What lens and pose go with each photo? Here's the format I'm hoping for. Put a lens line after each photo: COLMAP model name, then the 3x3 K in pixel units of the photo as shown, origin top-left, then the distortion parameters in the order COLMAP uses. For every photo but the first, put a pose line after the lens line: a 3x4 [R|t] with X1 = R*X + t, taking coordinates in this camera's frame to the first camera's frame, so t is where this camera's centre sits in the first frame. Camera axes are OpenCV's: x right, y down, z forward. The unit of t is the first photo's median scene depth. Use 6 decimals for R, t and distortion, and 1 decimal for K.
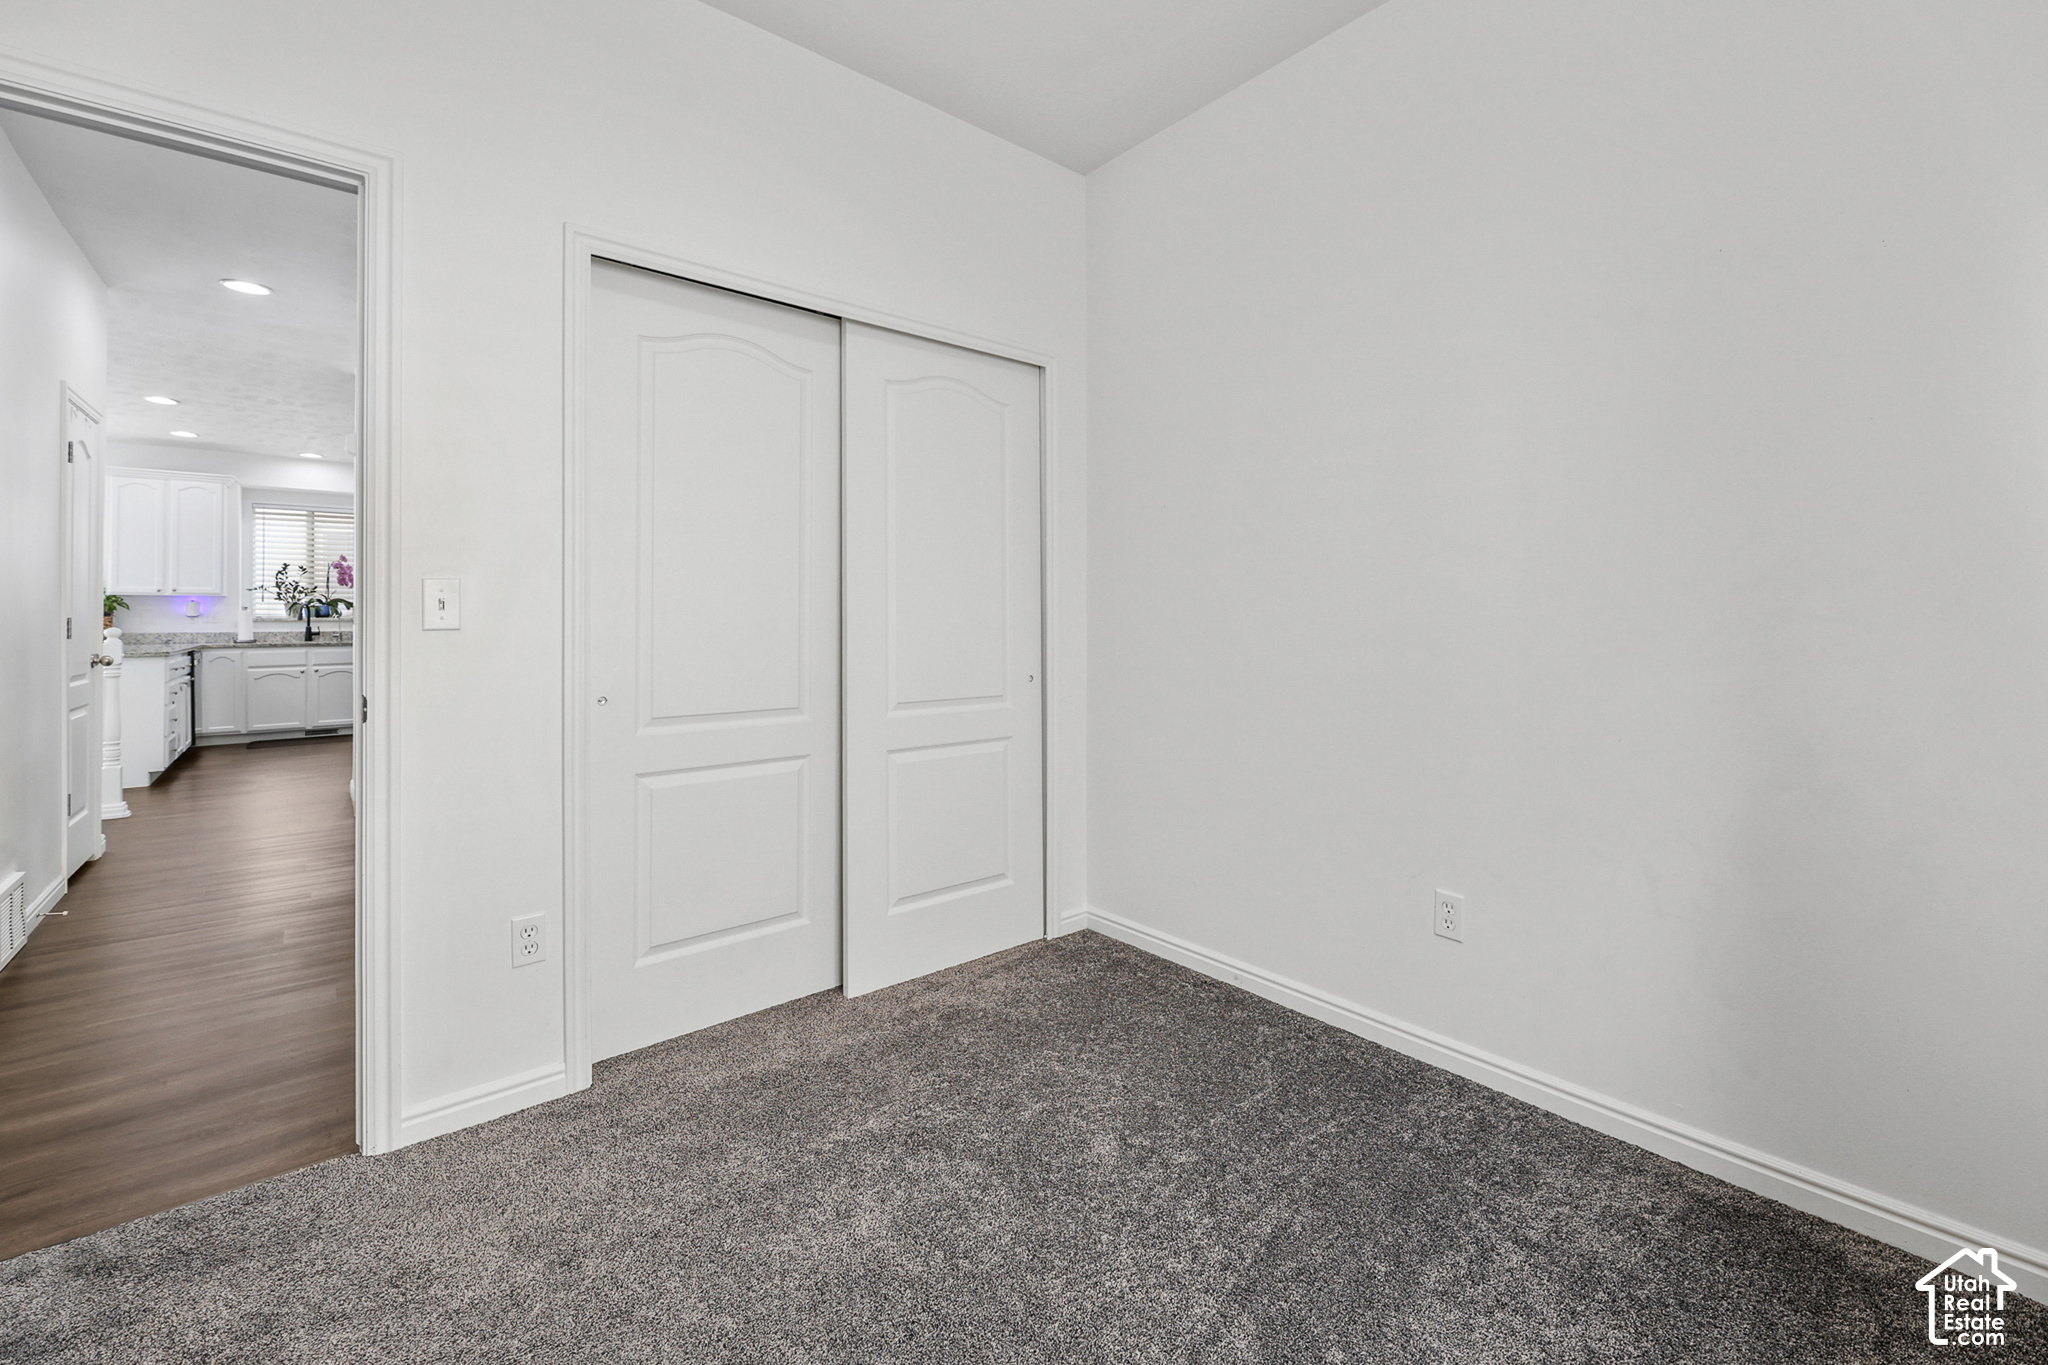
lens RADIAL K [[834.0, 0, 1020.7], [0, 834.0, 606.9], [0, 0, 1]] dist [-0.004243, -0.002332]
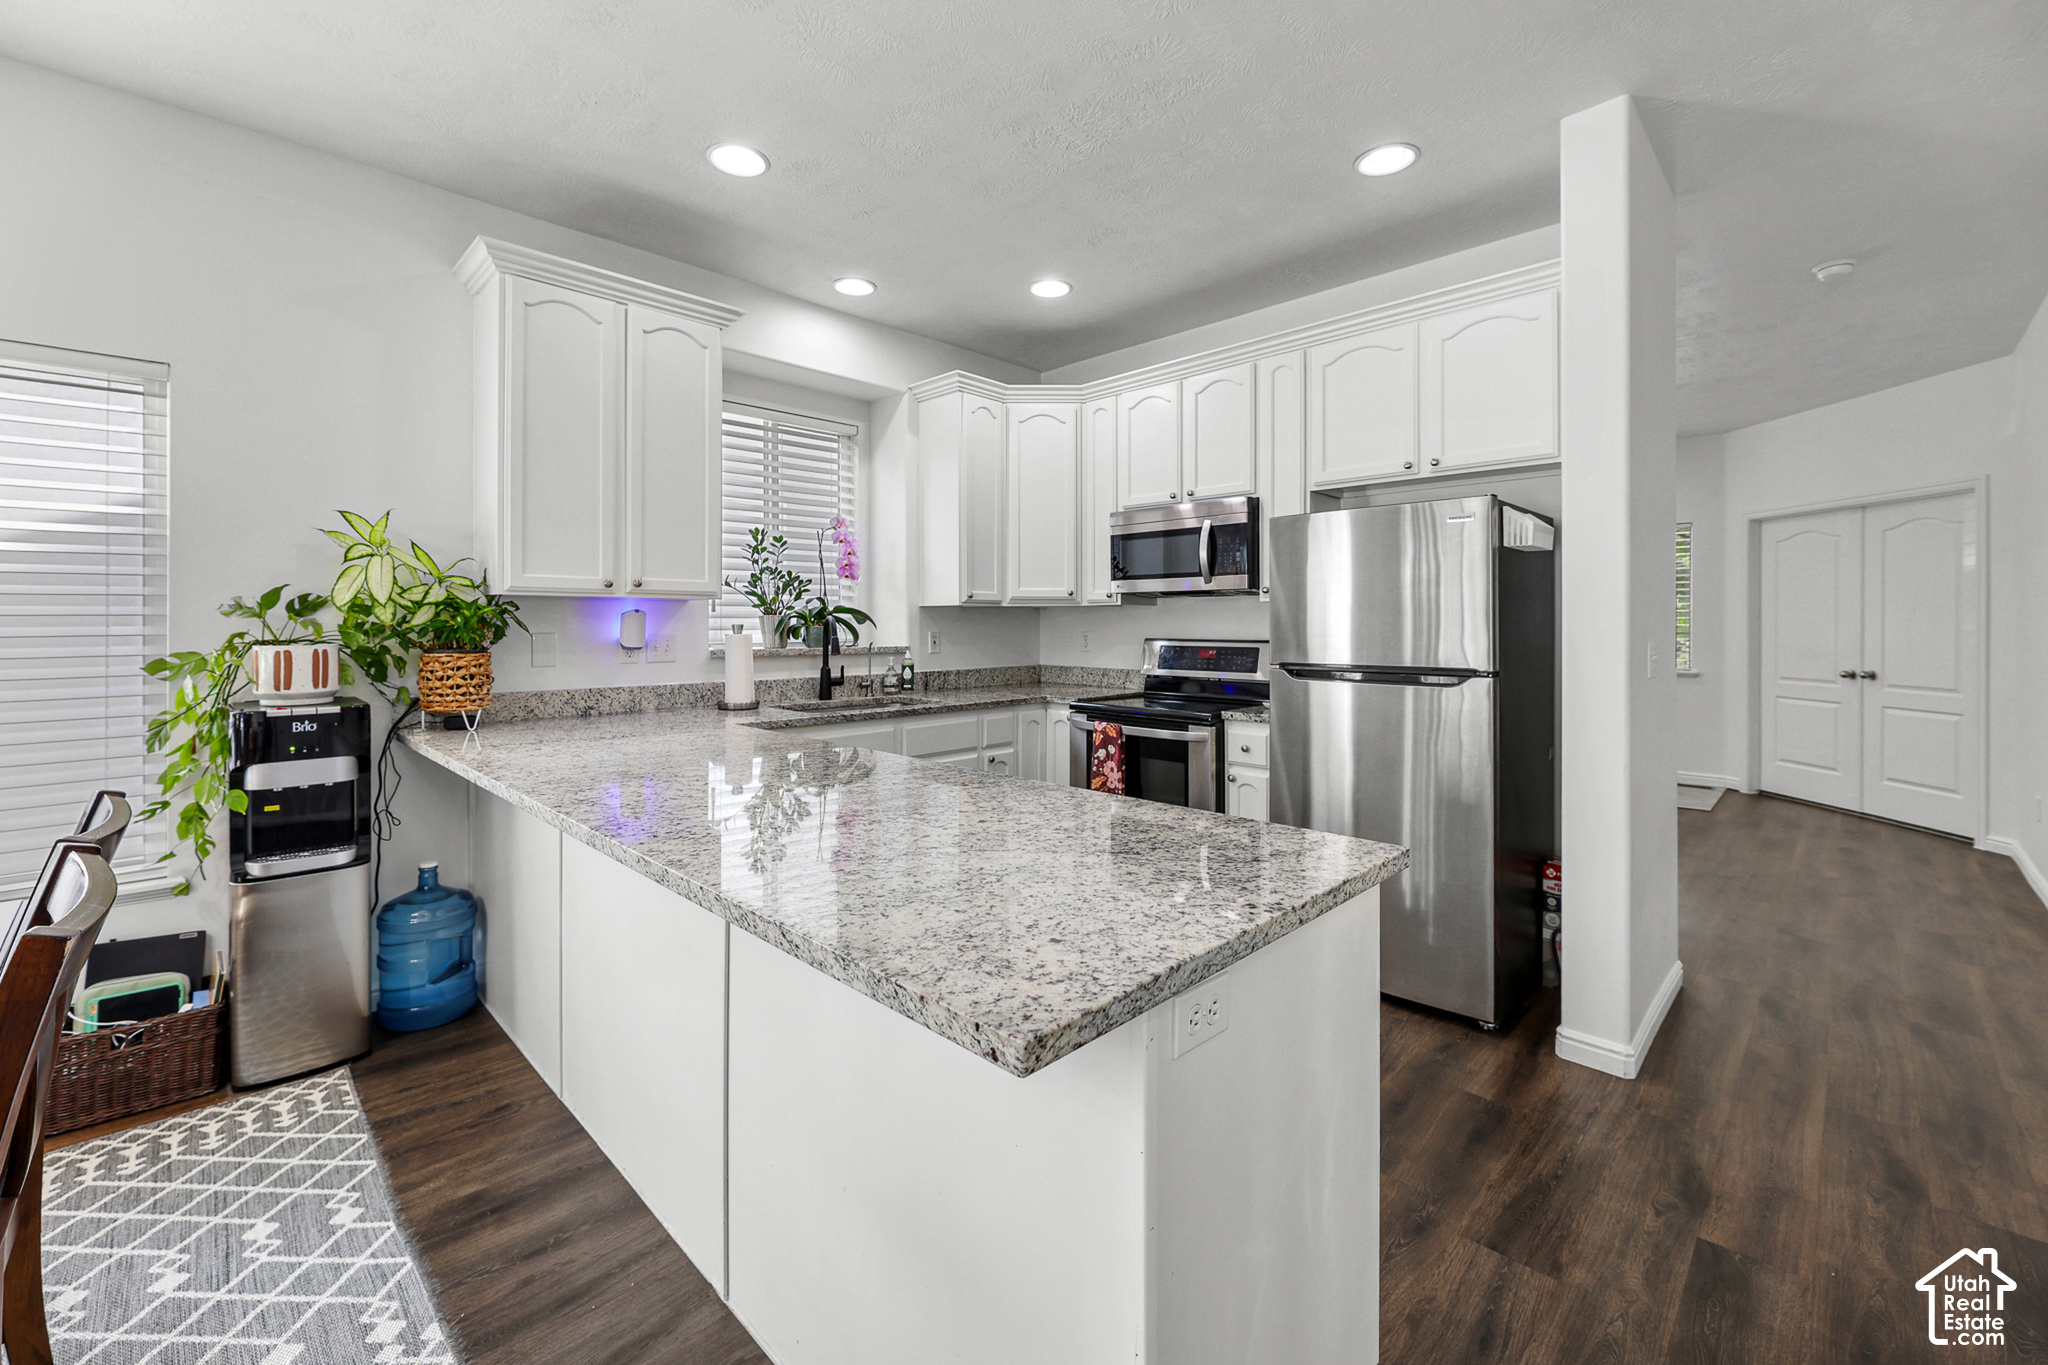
lens RADIAL K [[834.0, 0, 1034.8], [0, 834.0, 619.9], [0, 0, 1]] dist [-0.004243, -0.002332]
pose [[0.996225, -0.000148, 0.086805, -0.780565], [-0.000441, 0.999977, 0.006773, -0.005407], [-0.086804, -0.006786, 0.996202, 0.531109]]
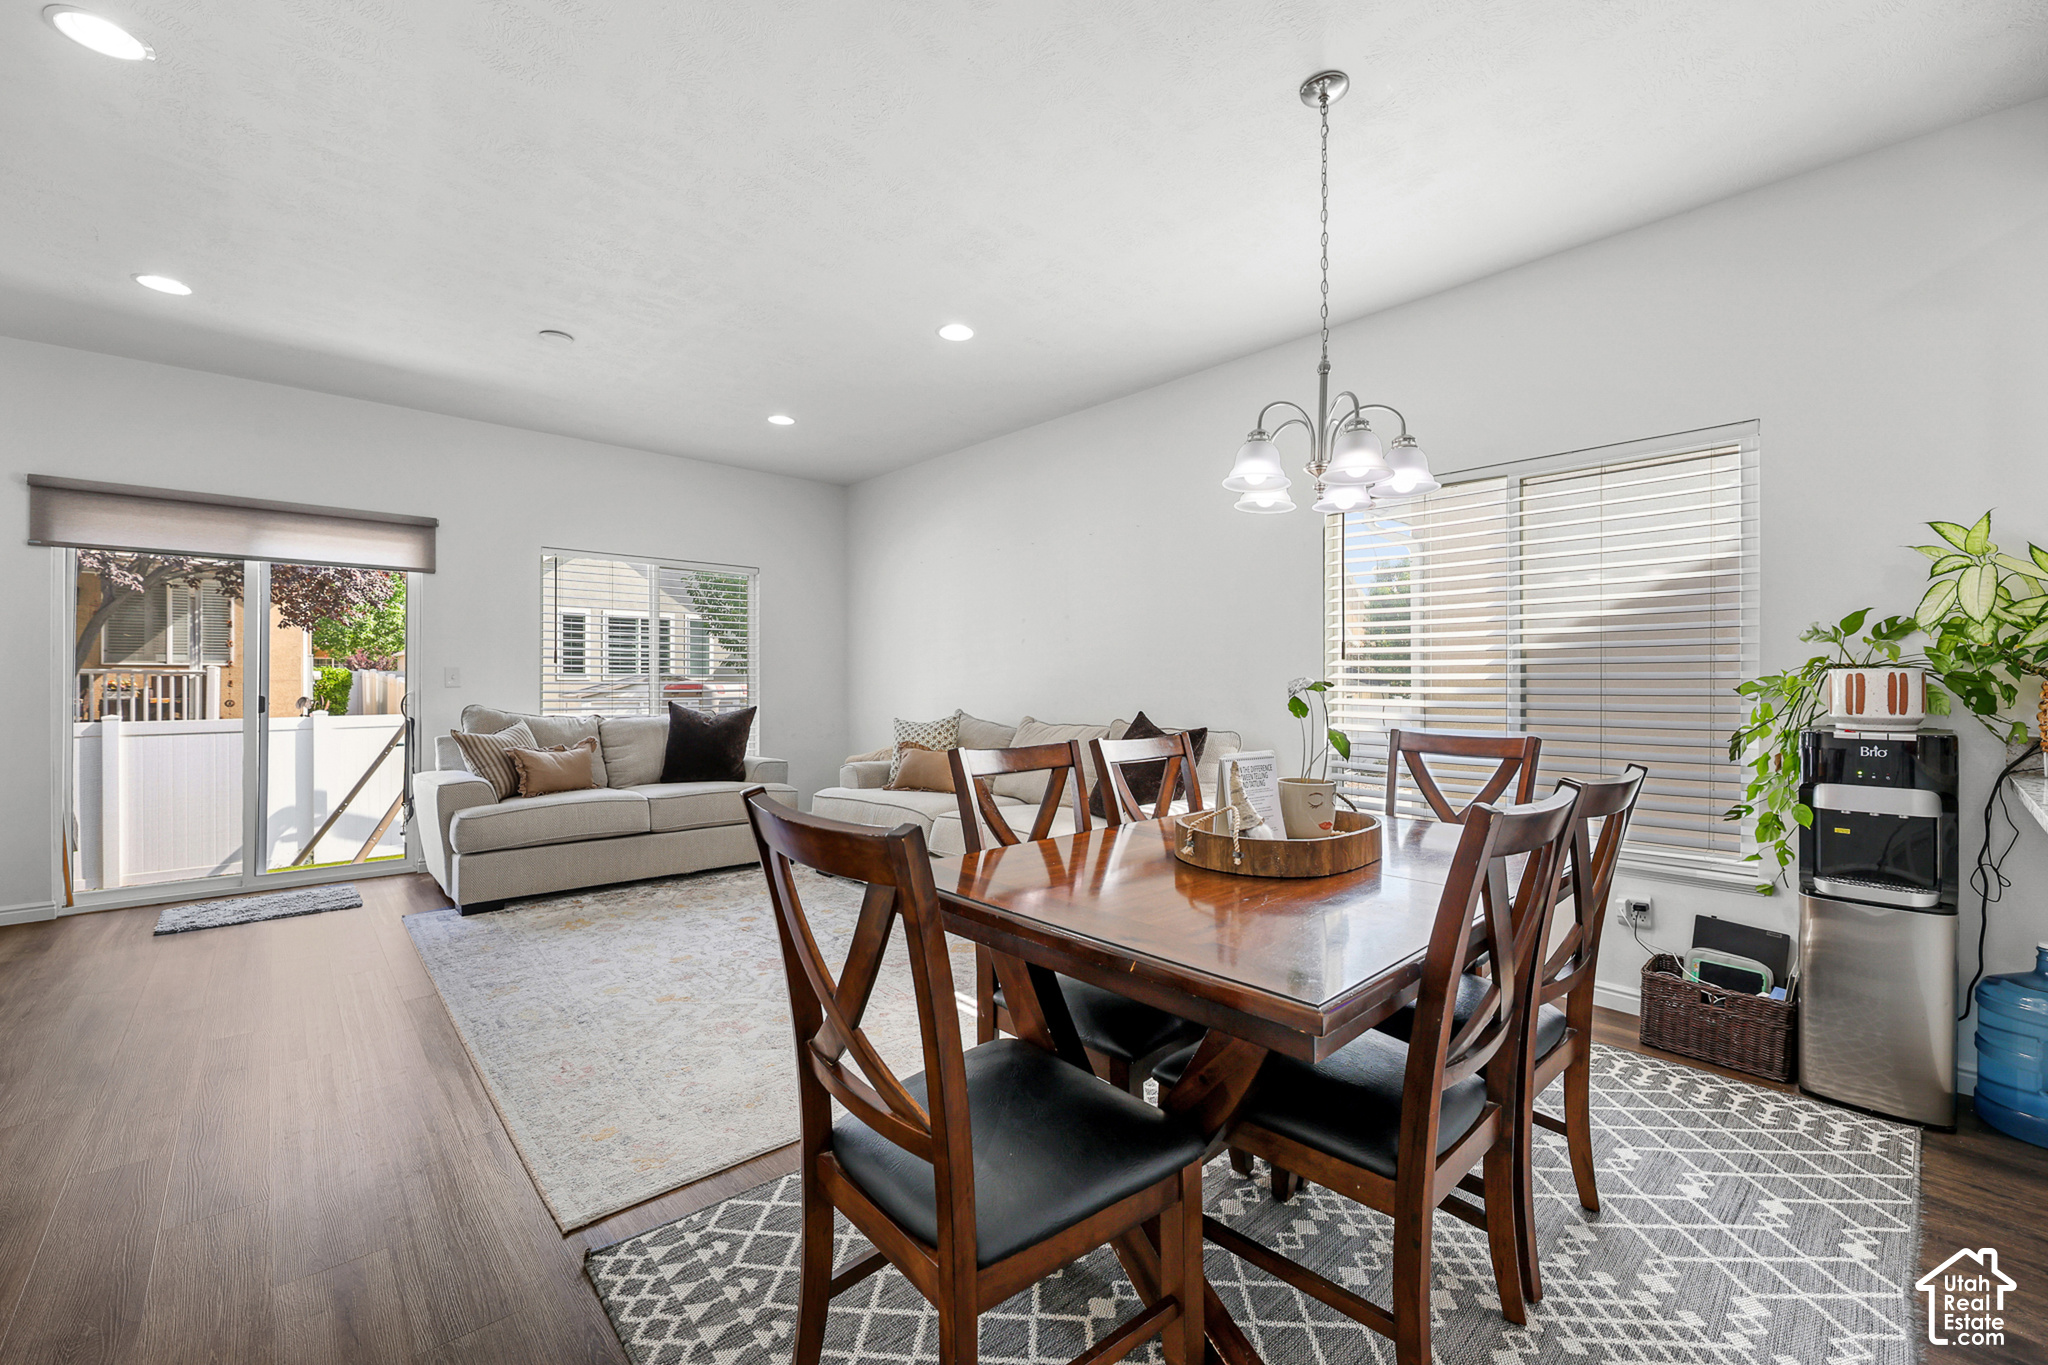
lens RADIAL K [[834.0, 0, 1002.6], [0, 834.0, 680.7], [0, 0, 1]] dist [-0.004243, -0.002332]
pose [[0.014099, 0.002741, -0.999897, -0.737396], [0.008546, 0.999959, 0.002862, 0.006088], [0.999864, -0.008585, 0.014075, 0.544401]]
